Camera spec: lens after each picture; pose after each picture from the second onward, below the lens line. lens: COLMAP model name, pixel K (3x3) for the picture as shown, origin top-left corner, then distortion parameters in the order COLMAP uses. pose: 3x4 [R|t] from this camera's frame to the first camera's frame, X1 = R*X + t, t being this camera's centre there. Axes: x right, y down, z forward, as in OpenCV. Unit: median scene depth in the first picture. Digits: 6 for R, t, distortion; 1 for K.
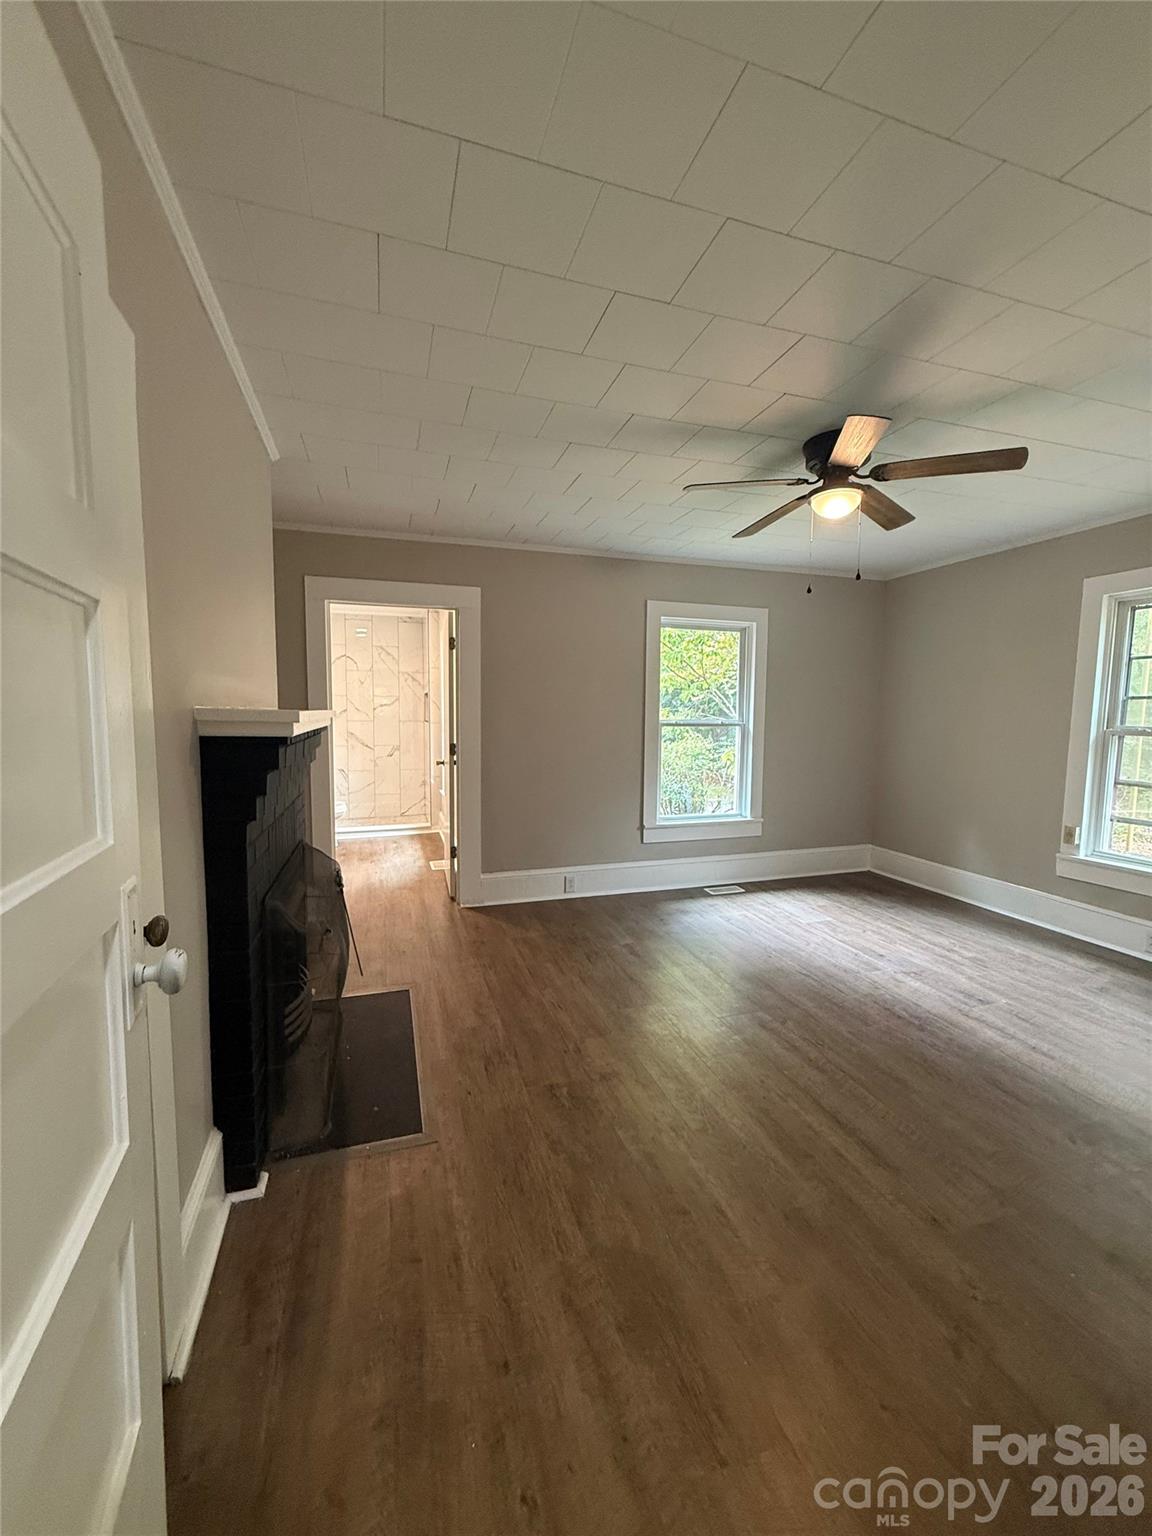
lens RADIAL K [[614.4, 0, 575.0], [0, 614.4, 762.3], [0, 0, 1]] dist [0.000523, 0.000487]
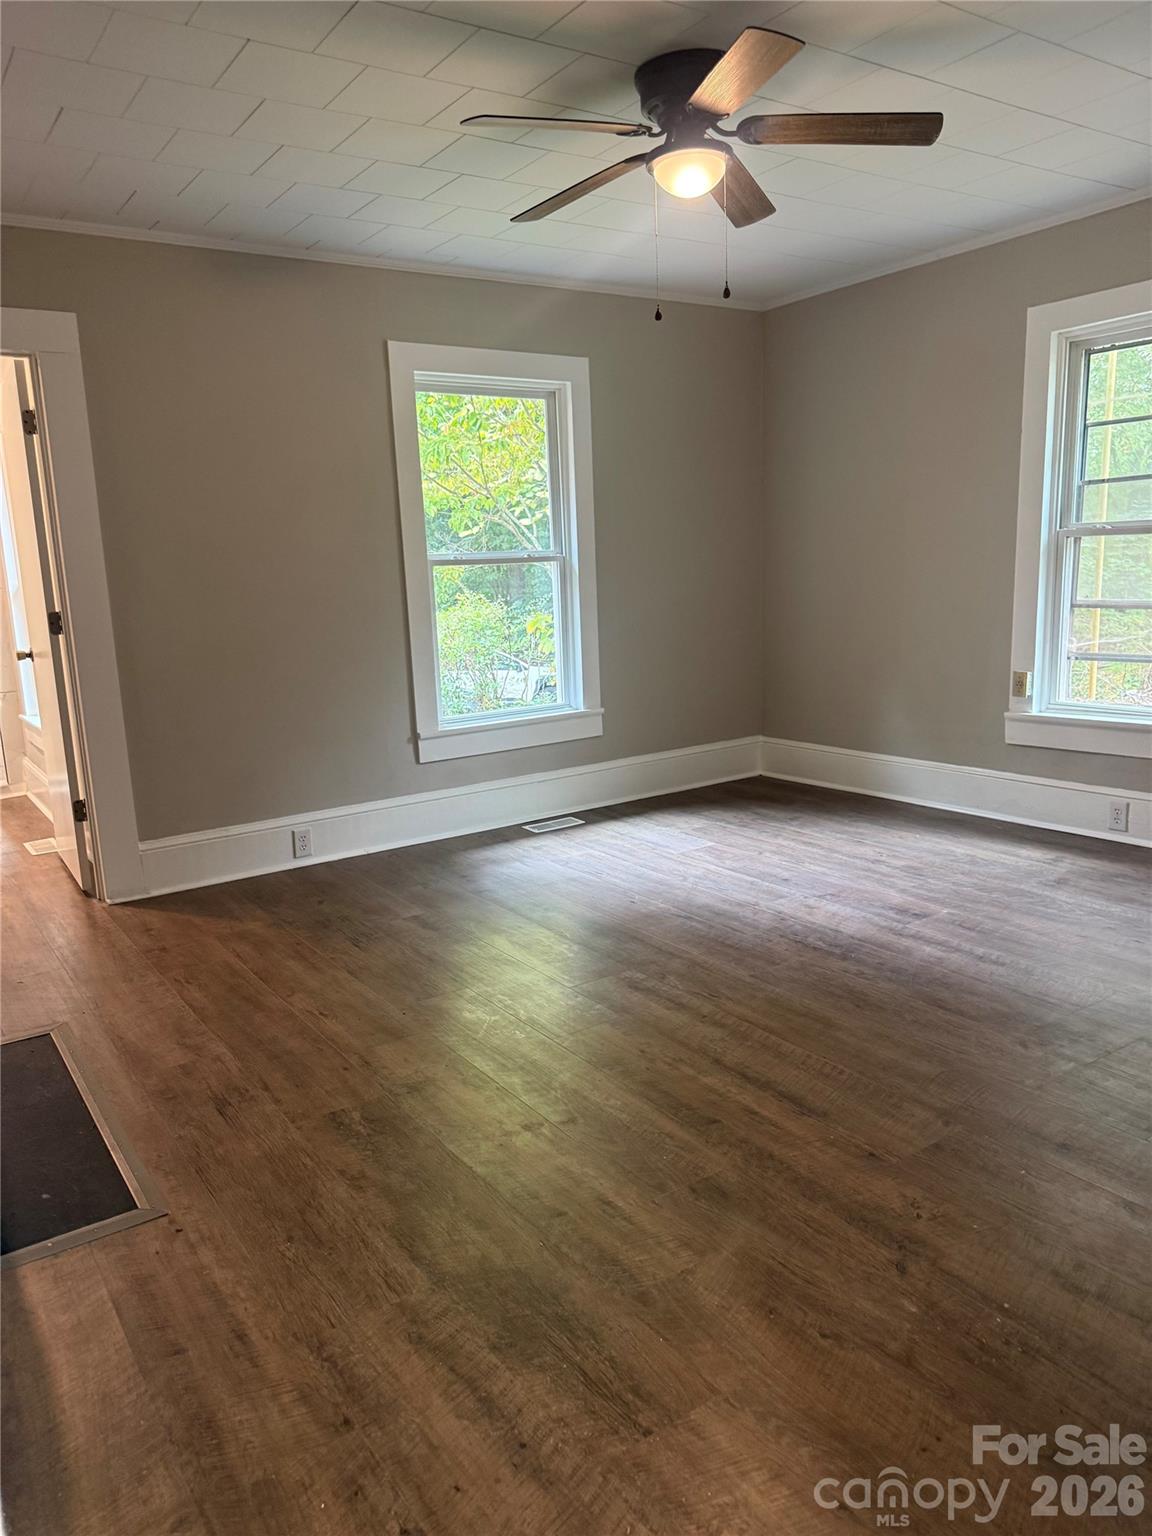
lens RADIAL K [[1079.7, 0, 563.8], [0, 1079.7, 773.1], [0, 0, 1]] dist [0.125316, -0.222907]
pose [[0.958534, -0.102005, 0.266098, -0.052130], [0.074012, 0.990810, 0.113212, 0.044241], [-0.275200, -0.088823, 0.957275, -0.085492]]
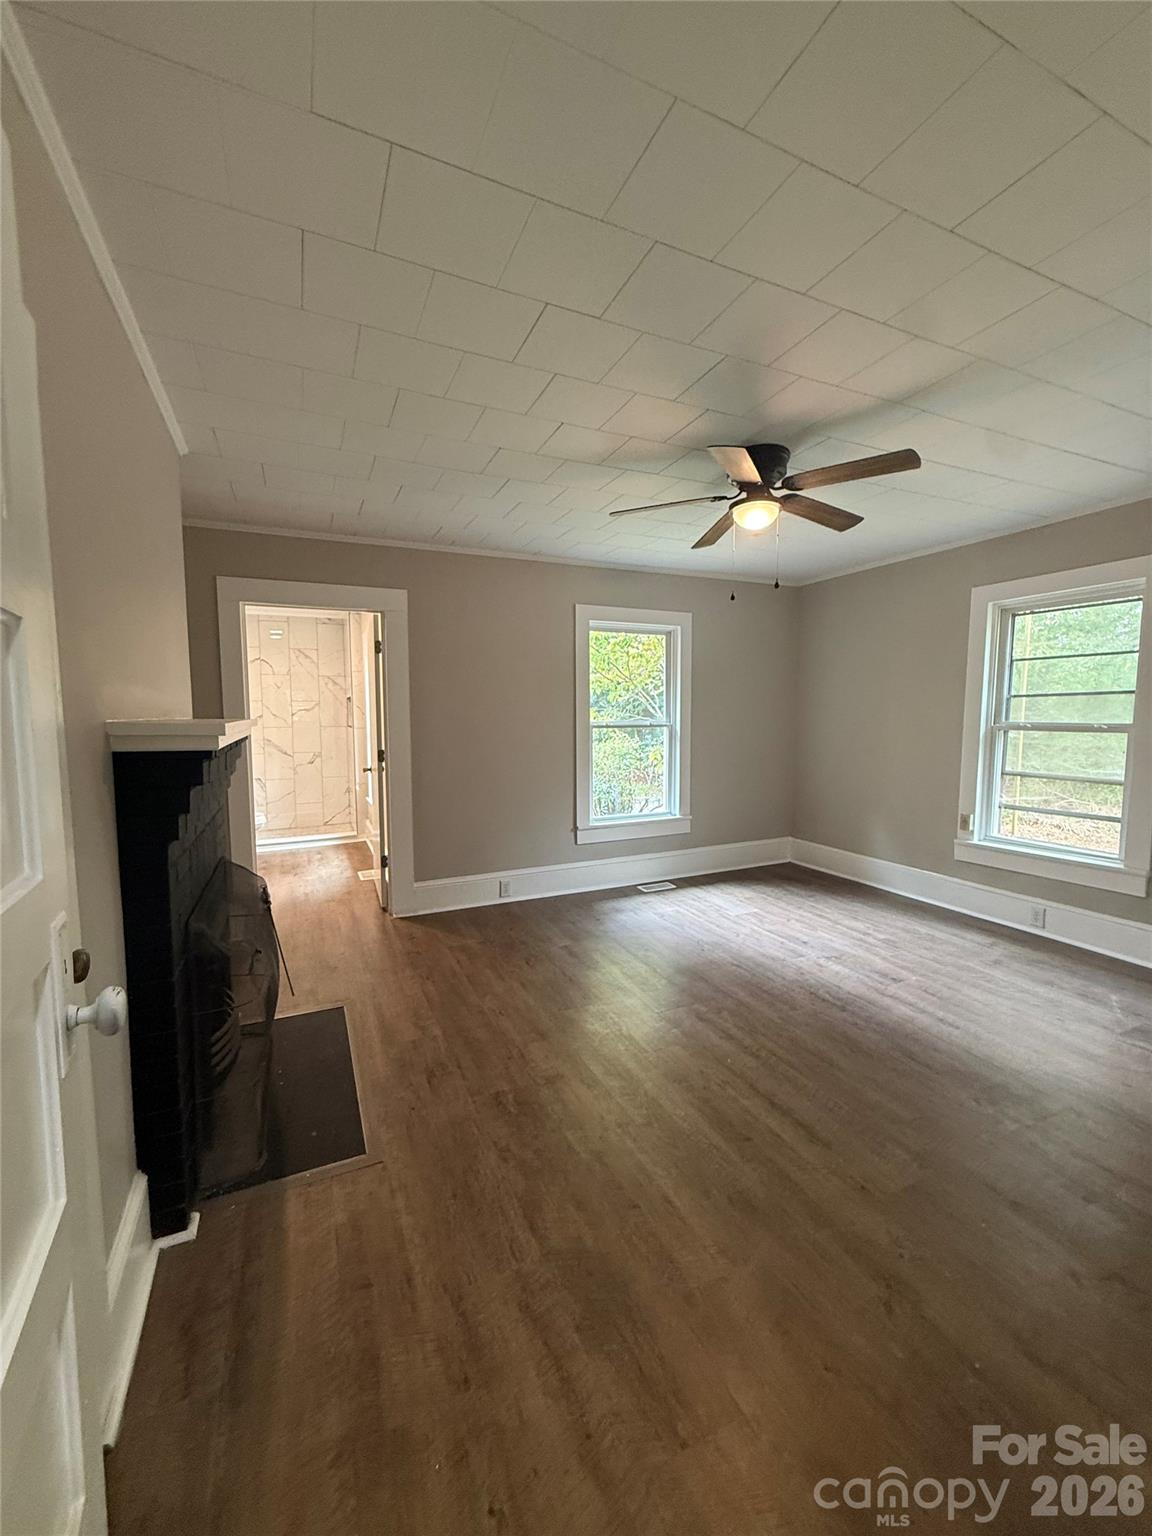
lens RADIAL K [[614.4, 0, 575.0], [0, 614.4, 762.3], [0, 0, 1]] dist [0.000523, 0.000487]
pose [[0.992671, -0.023432, 0.118556, -0.012598], [0.023563, 0.999722, 0.000296, -0.005225], [-0.118530, 0.002500, 0.992947, -0.003569]]
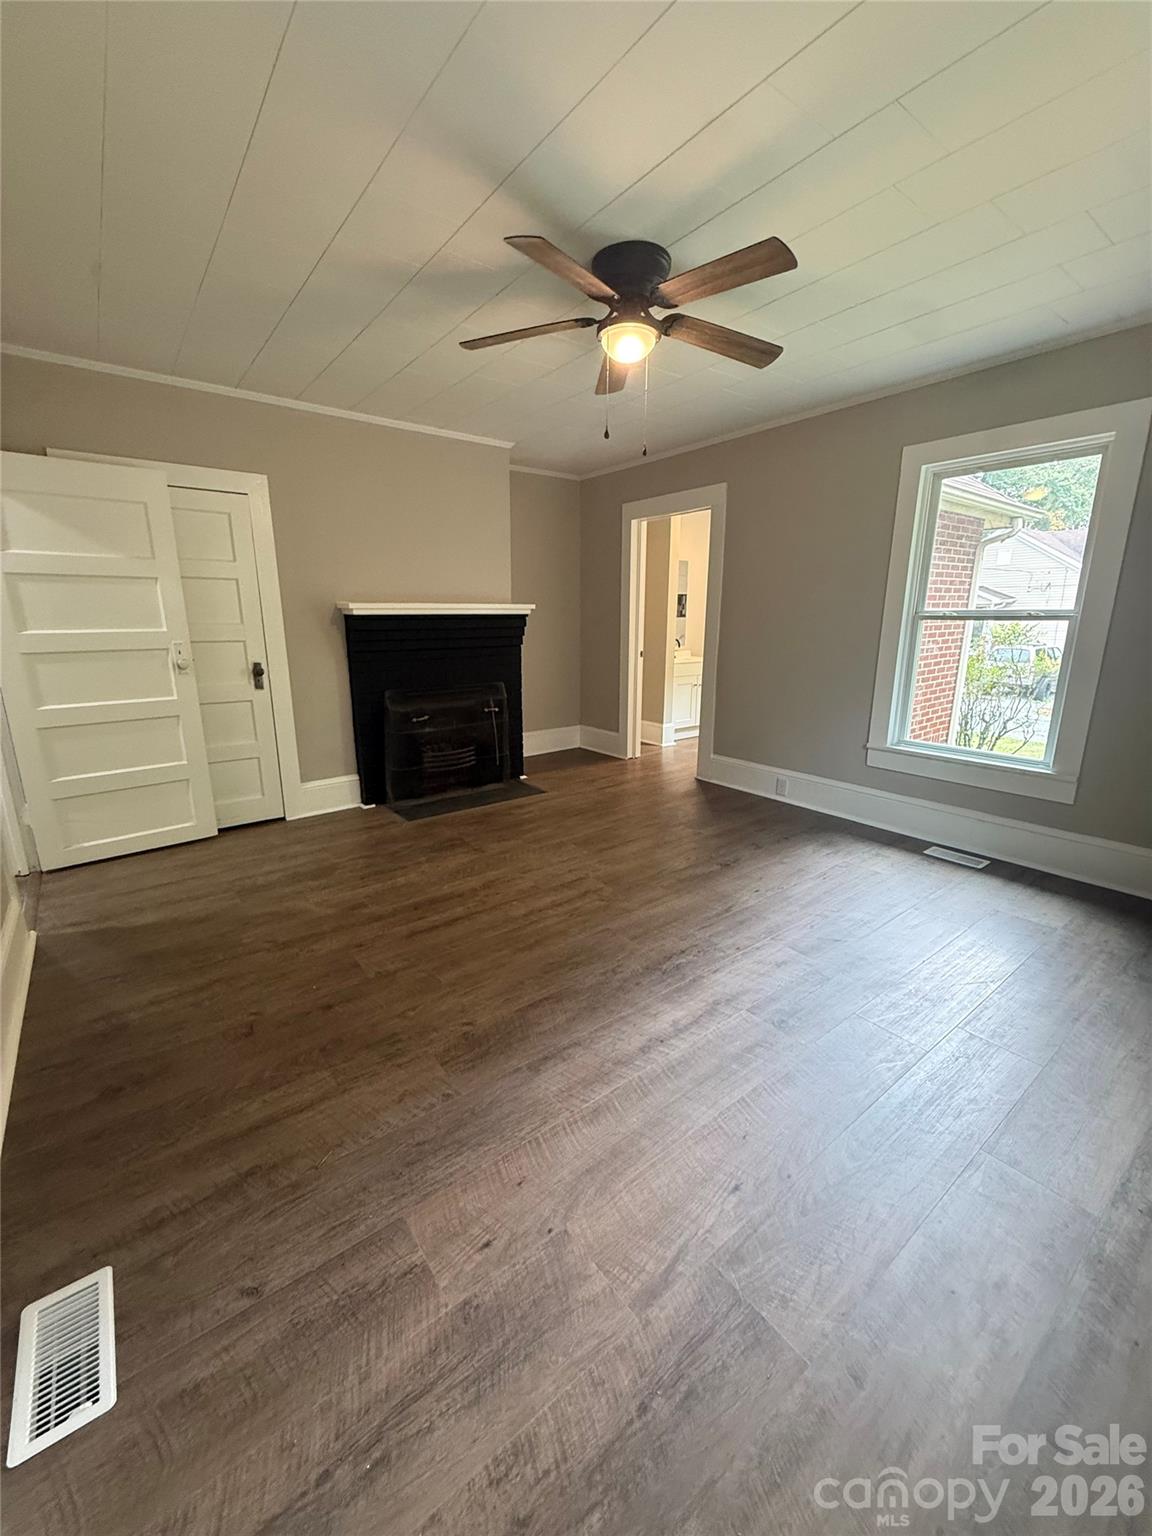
lens RADIAL K [[614.4, 0, 575.0], [0, 614.4, 762.3], [0, 0, 1]] dist [0.000523, 0.000487]
pose [[0.338309, 0.212773, -0.916665, 1.035684], [-0.072568, 0.977101, 0.200019, -0.011487], [0.938233, -0.001148, 0.346003, 0.496975]]
